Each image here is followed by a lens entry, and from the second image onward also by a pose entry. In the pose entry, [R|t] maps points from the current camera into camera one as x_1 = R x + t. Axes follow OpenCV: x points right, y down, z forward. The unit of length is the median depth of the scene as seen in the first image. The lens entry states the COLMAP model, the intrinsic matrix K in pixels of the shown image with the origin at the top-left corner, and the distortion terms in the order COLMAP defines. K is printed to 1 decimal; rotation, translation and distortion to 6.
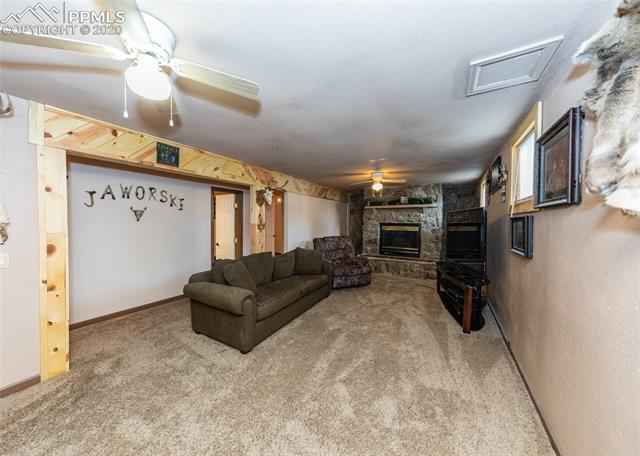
lens RADIAL K [[221.8, 0, 320.0], [0, 221.8, 228.0], [0, 0, 1]] dist [0.000237, 0.000003]
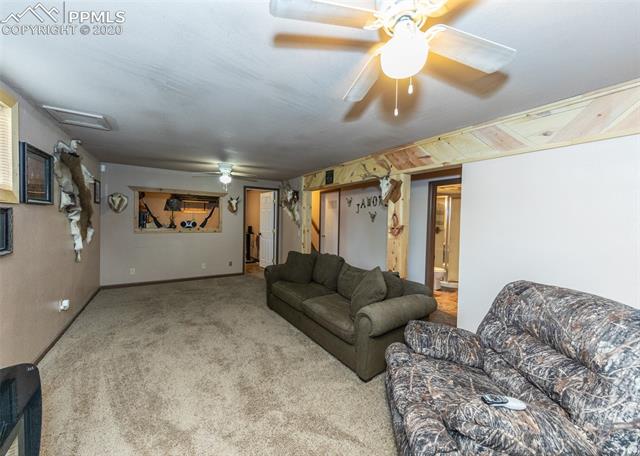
lens RADIAL K [[247.9, 0, 320.0], [0, 247.9, 228.0], [0, 0, 1]] dist [0.000972, 0.000107]
pose [[-0.466650, 0.015174, -0.884312, 0.391873], [-0.053054, 0.997572, 0.045114, -0.026676], [0.882850, 0.067969, -0.464712, 0.813757]]
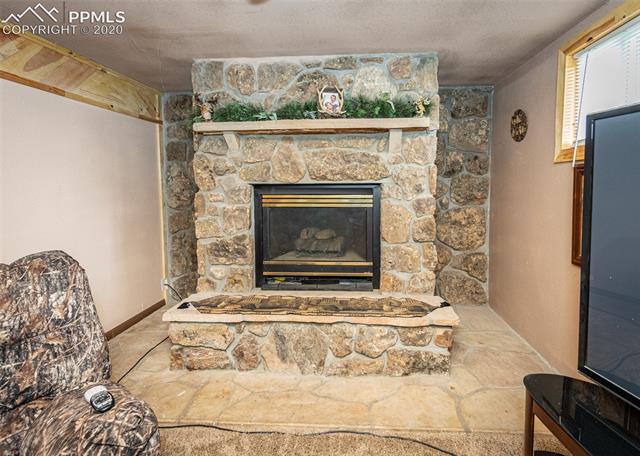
lens RADIAL K [[308.2, 0, 343.7], [0, 308.2, 201.0], [0, 0, 1]] dist [0.000969, 0.000109]
pose [[0.888994, -0.036058, 0.456496, 0.204743], [0.023555, 0.999176, 0.033053, -0.011358], [-0.457312, -0.018631, 0.889111, 0.627724]]
